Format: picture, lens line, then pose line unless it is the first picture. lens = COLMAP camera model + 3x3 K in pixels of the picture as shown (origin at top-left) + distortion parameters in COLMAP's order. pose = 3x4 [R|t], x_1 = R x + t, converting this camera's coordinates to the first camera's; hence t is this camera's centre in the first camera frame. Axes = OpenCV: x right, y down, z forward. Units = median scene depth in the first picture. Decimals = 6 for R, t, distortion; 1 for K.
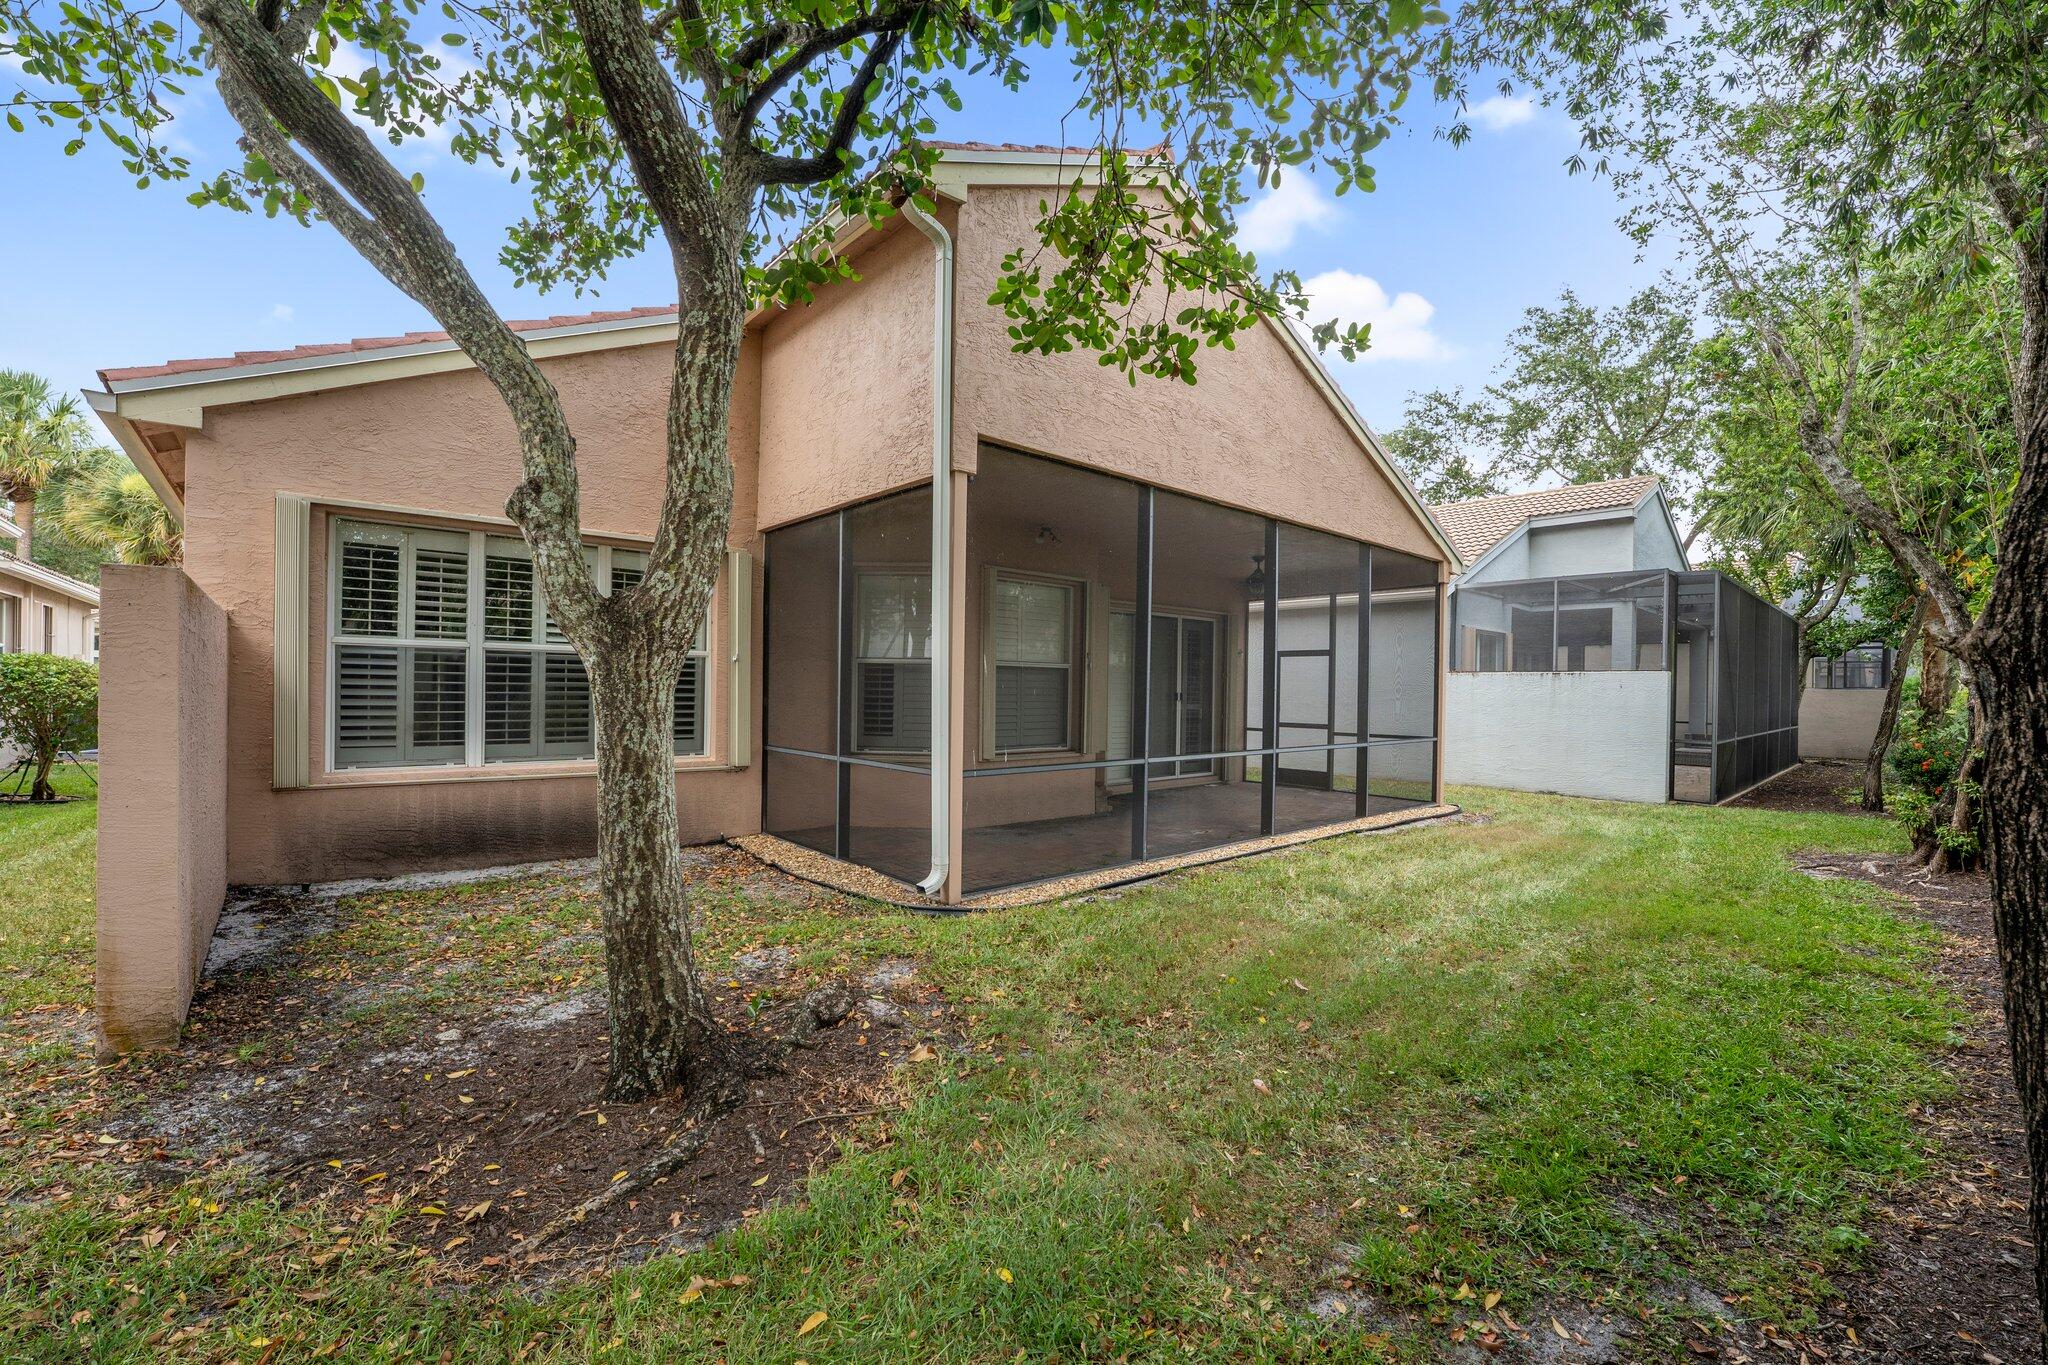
lens RADIAL K [[882.6, 0, 1013.1], [0, 882.6, 692.1], [0, 0, 1]] dist [-0.025939, 0.000060]
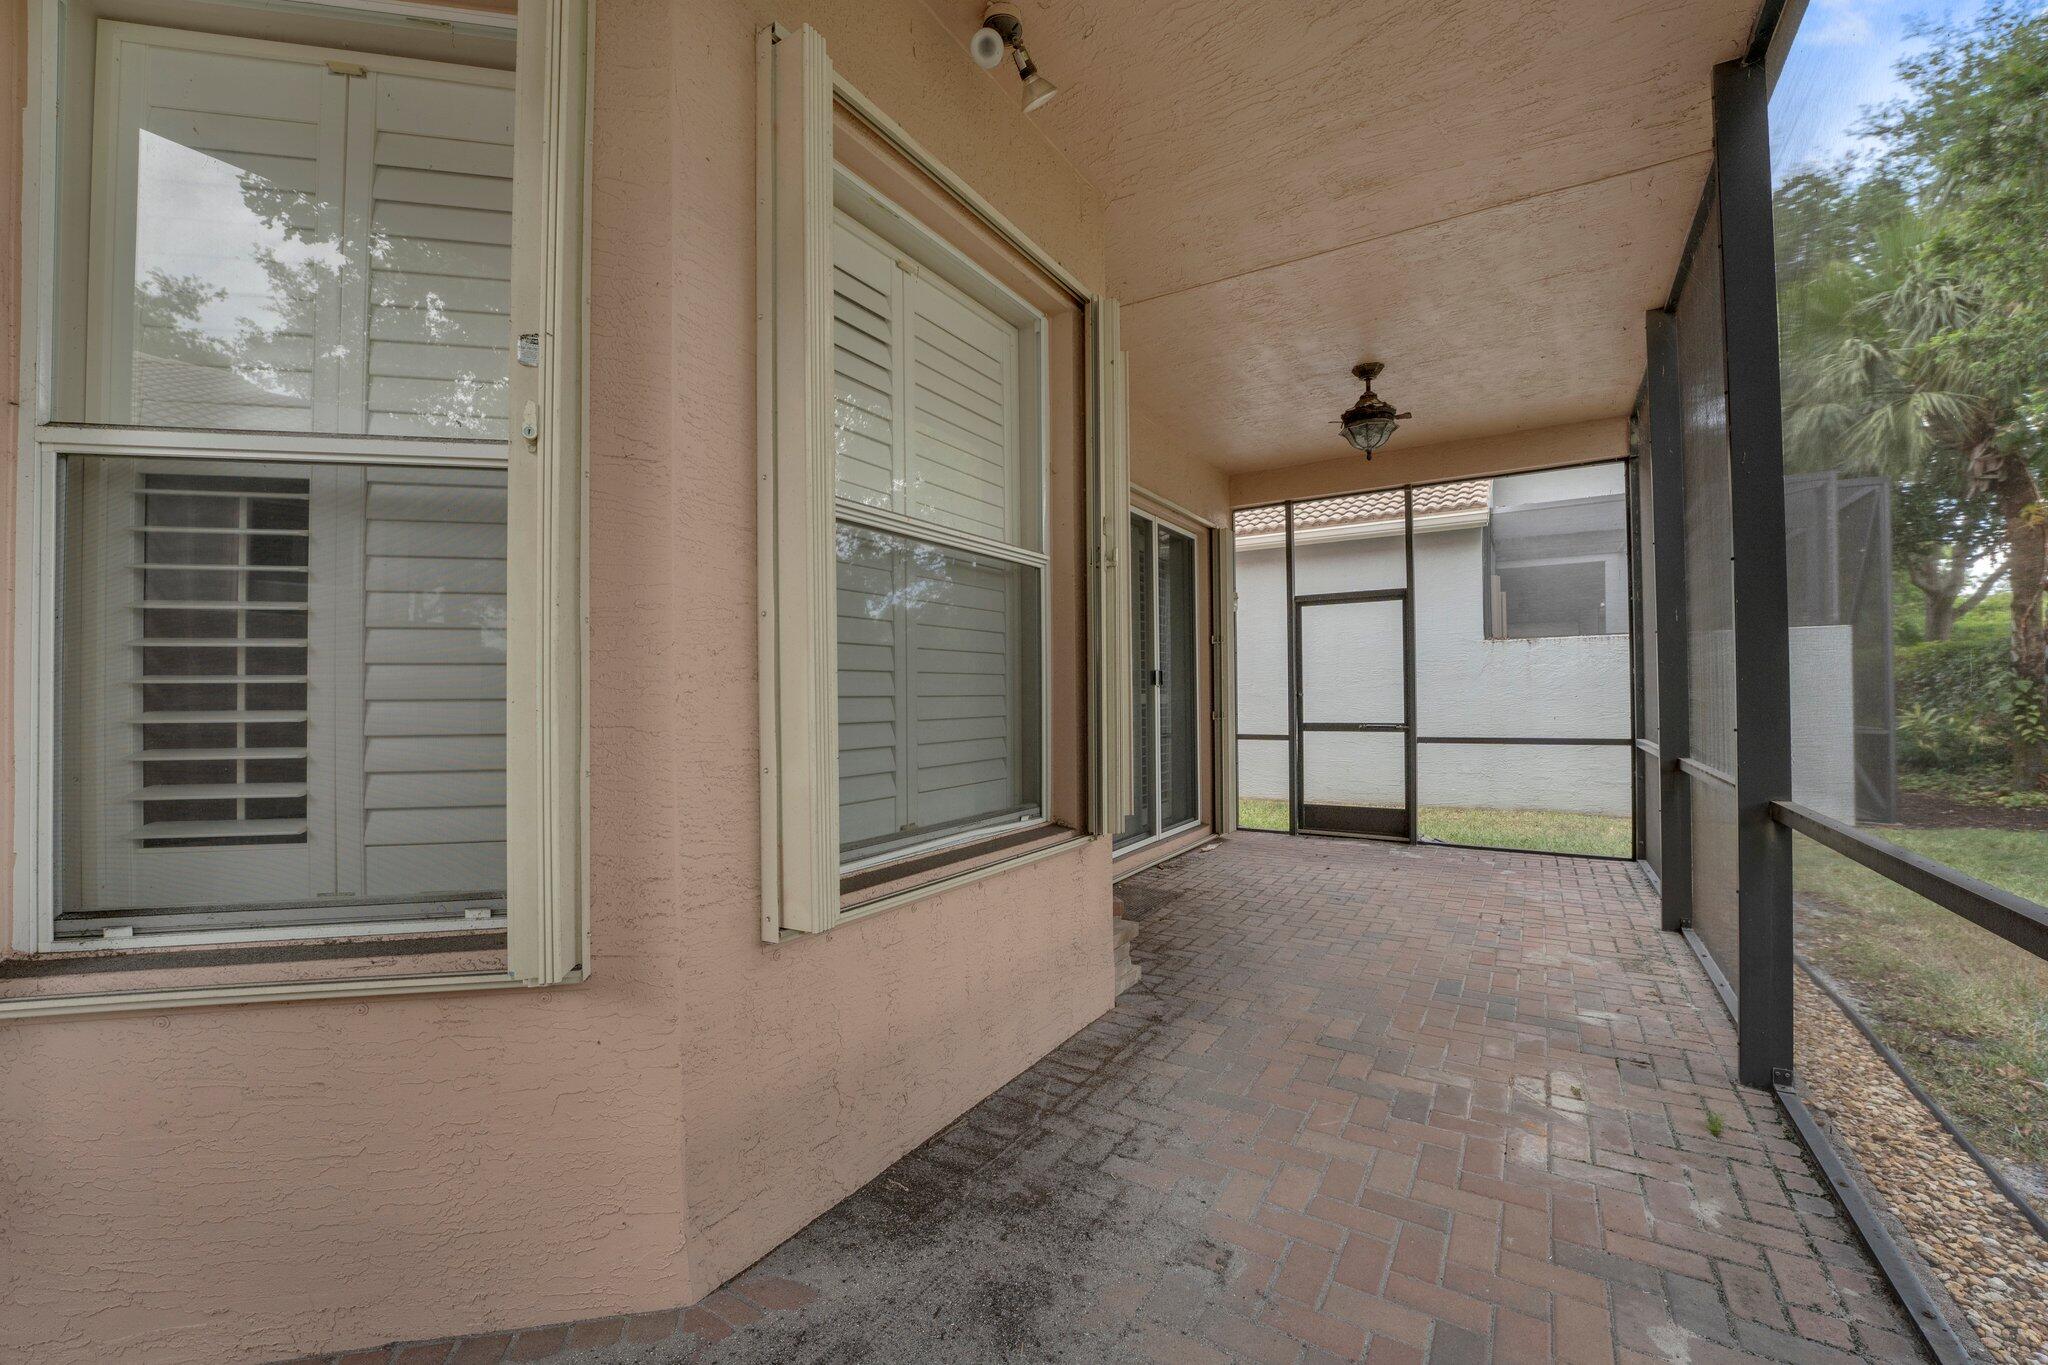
lens RADIAL K [[882.6, 0, 1013.1], [0, 882.6, 692.1], [0, 0, 1]] dist [-0.025939, 0.000060]
pose [[0.964731, -0.019553, 0.262510, -0.026422], [0.021926, 0.999741, -0.006113, 0.016780], [-0.262323, 0.011653, 0.964910, 0.610094]]
